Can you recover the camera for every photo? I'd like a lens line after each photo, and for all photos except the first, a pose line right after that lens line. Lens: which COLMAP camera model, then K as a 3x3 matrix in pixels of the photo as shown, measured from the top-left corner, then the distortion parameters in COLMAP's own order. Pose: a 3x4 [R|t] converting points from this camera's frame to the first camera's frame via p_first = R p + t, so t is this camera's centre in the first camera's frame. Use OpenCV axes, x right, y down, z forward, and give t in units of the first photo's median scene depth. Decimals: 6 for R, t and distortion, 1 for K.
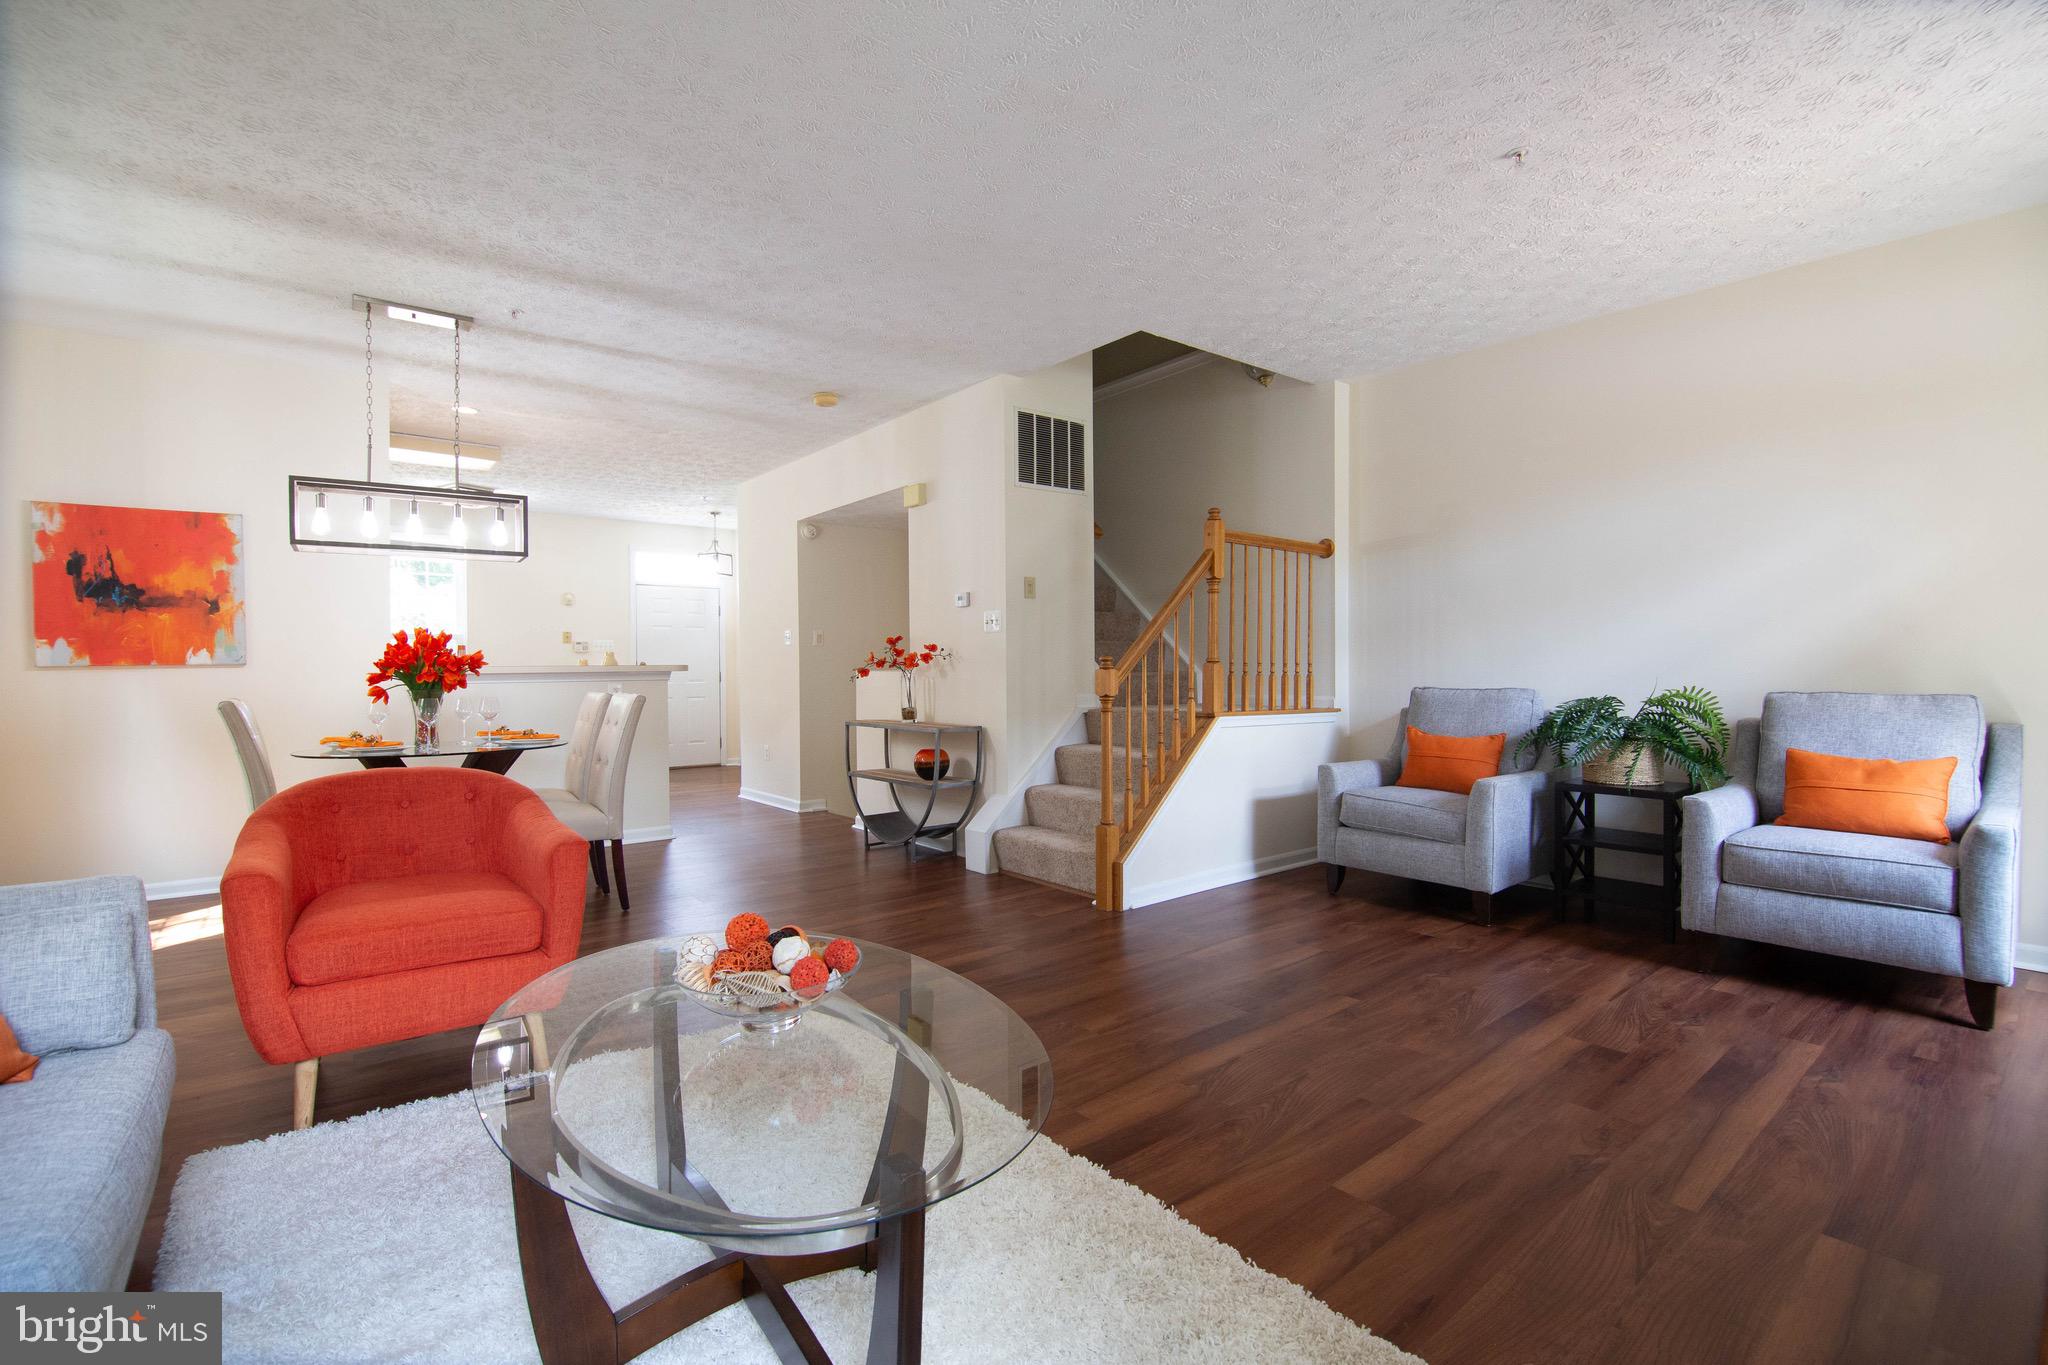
lens RADIAL K [[901.0, 0, 1026.7], [0, 901.0, 670.5], [0, 0, 1]] dist [-0.012250, -0.006257]
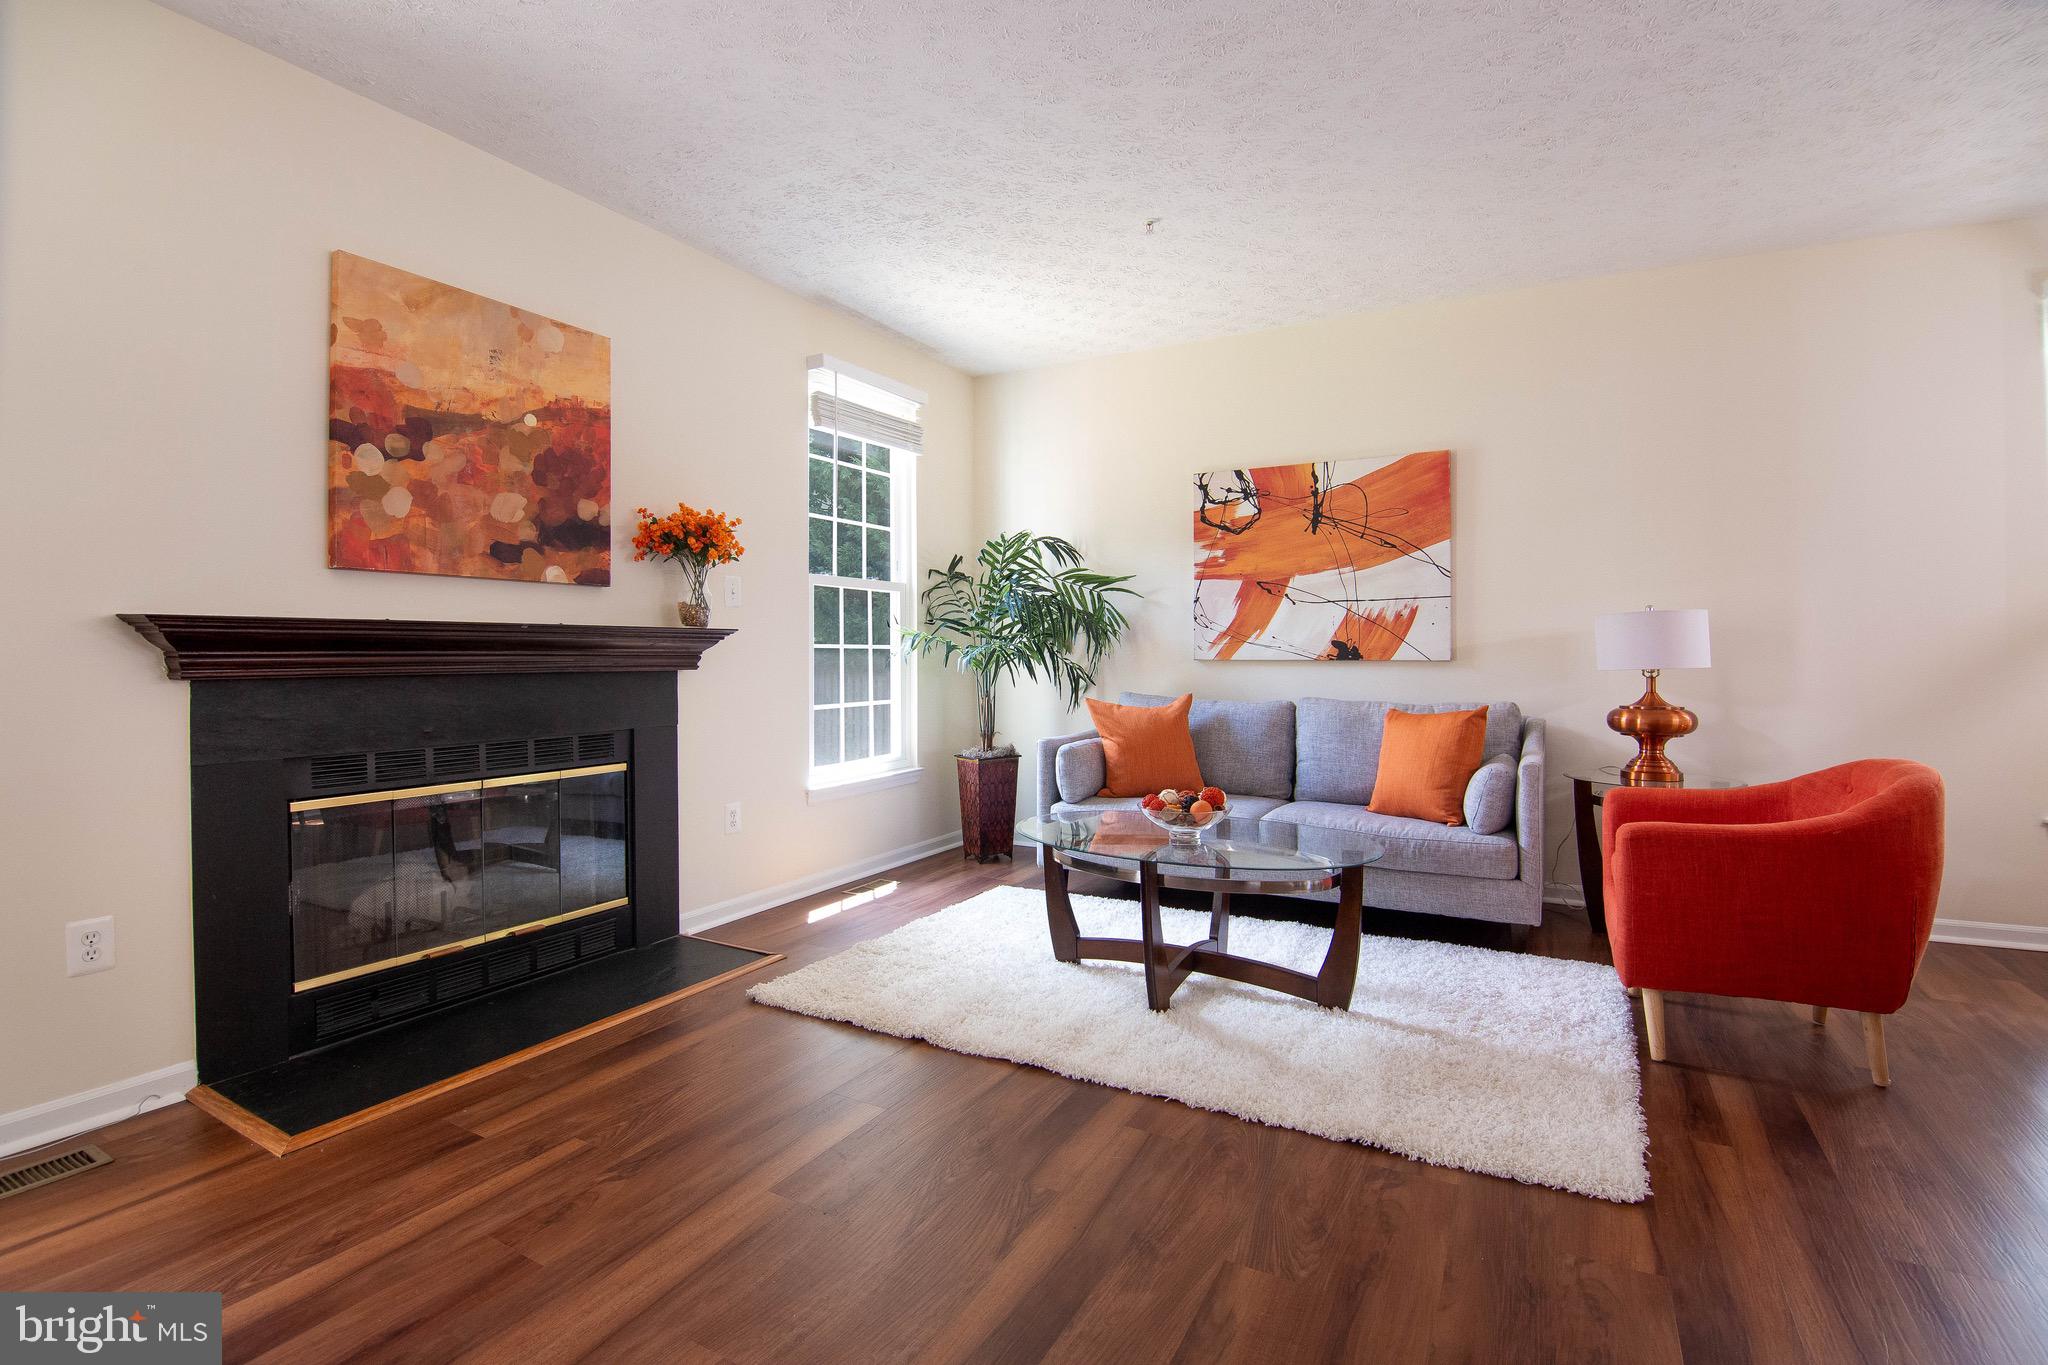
lens RADIAL K [[935.9, 0, 1019.9], [0, 935.9, 641.3], [0, 0, 1]] dist [-0.015769, -0.011725]
pose [[-0.928685, 0.003751, -0.370851, 0.489972], [0.006023, 0.999970, -0.004967, -0.010725], [0.370821, -0.006847, -0.928679, 1.711485]]
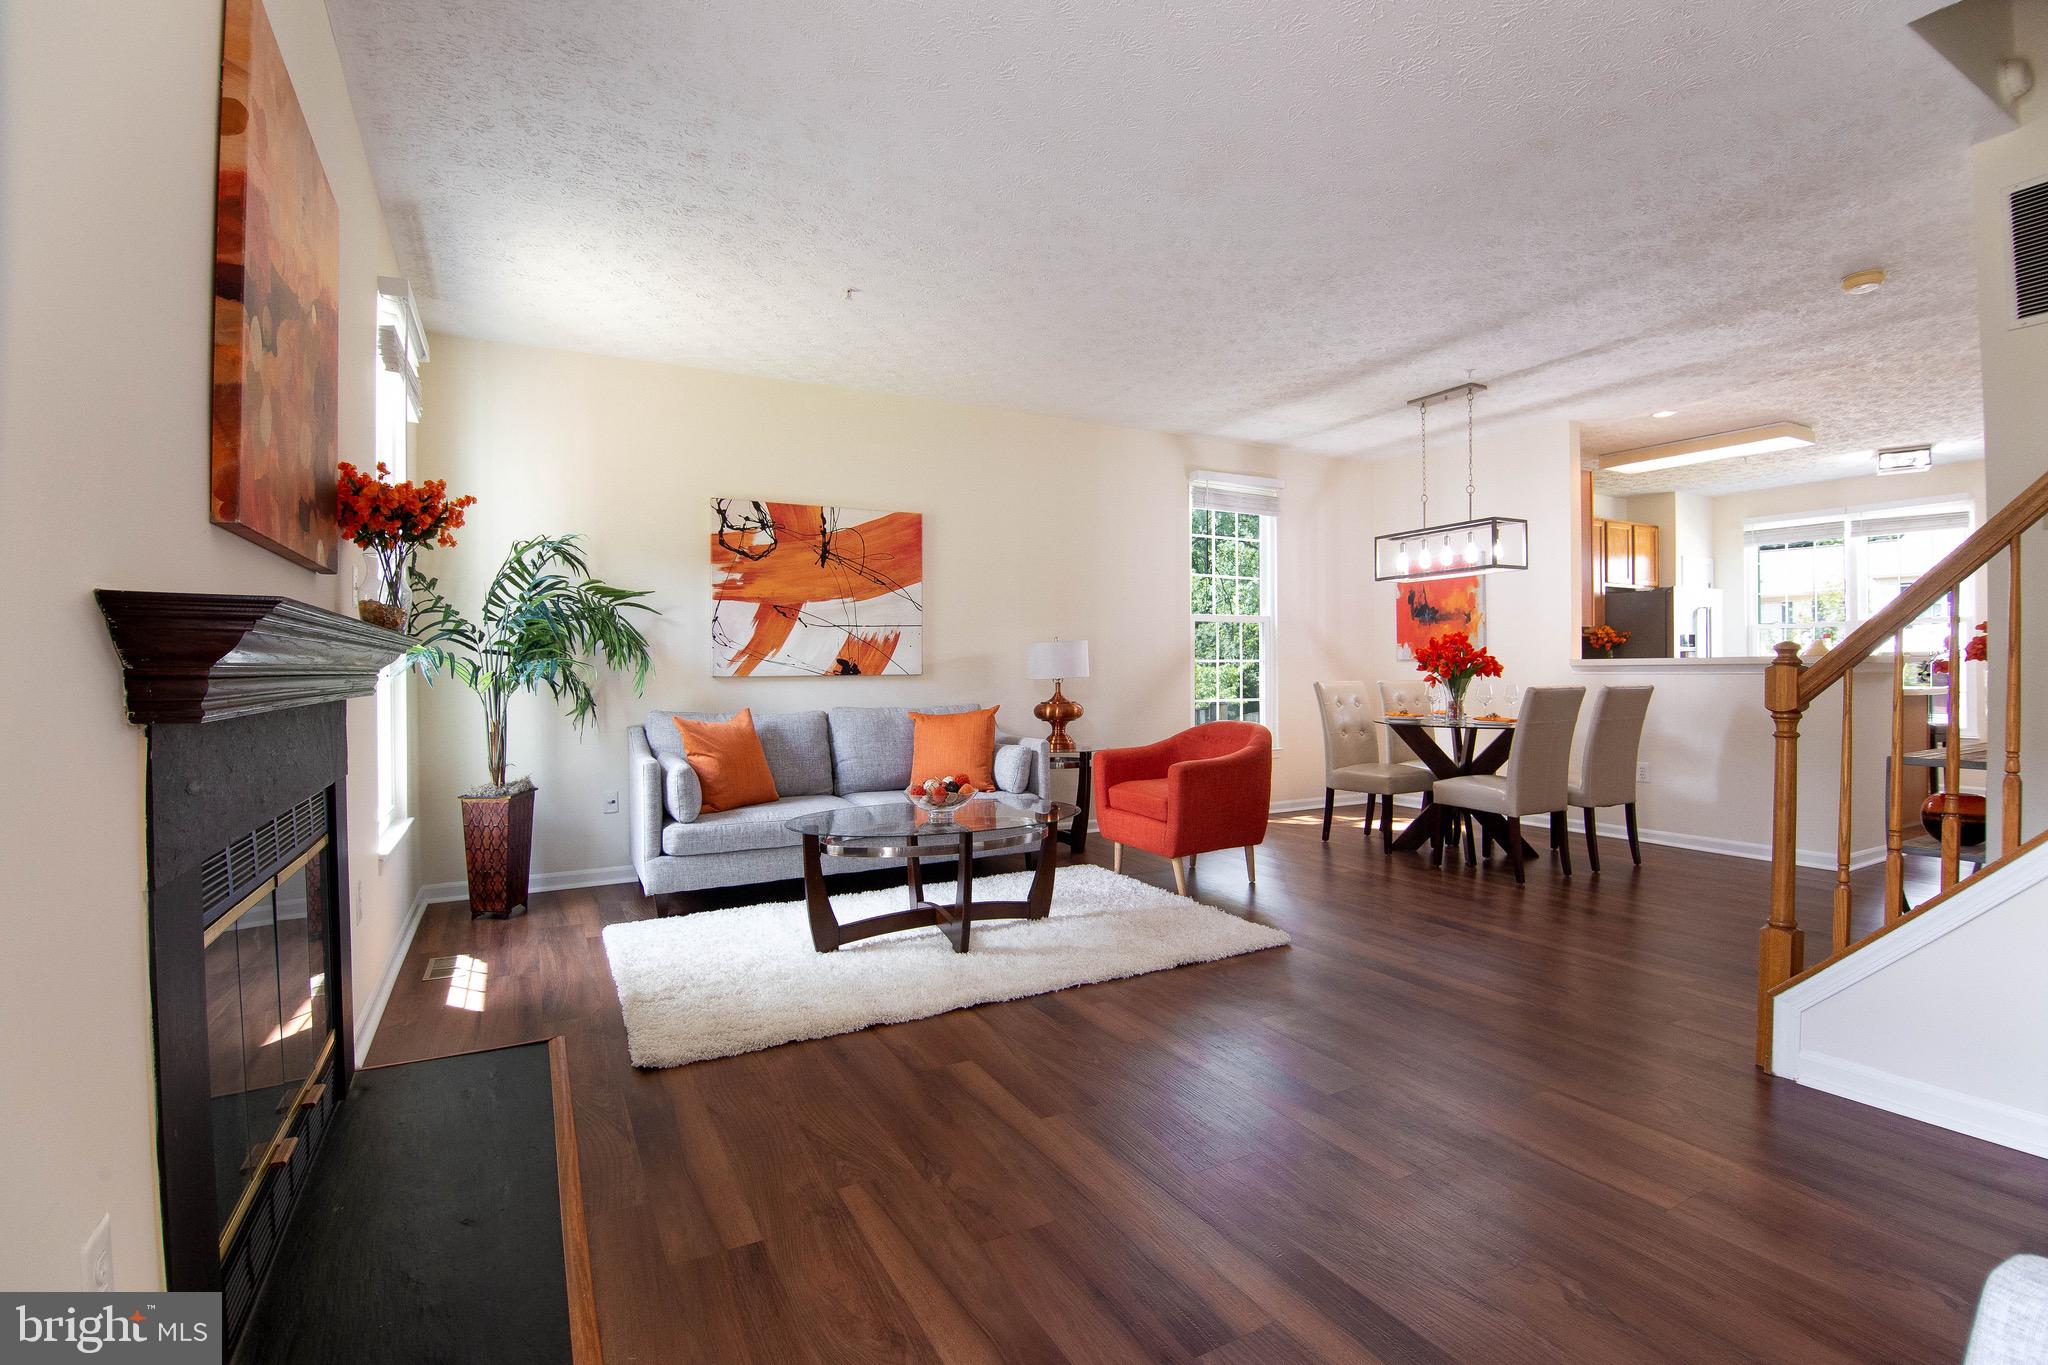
lens RADIAL K [[942.6, 0, 1022.3], [0, 942.6, 668.5], [0, 0, 1]] dist [-0.017232, -0.022395]
pose [[-0.186374, 0.010625, -0.982421, 1.333540], [0.004143, 0.999941, 0.010029, -0.015460], [0.982470, -0.002201, -0.186407, 1.054053]]
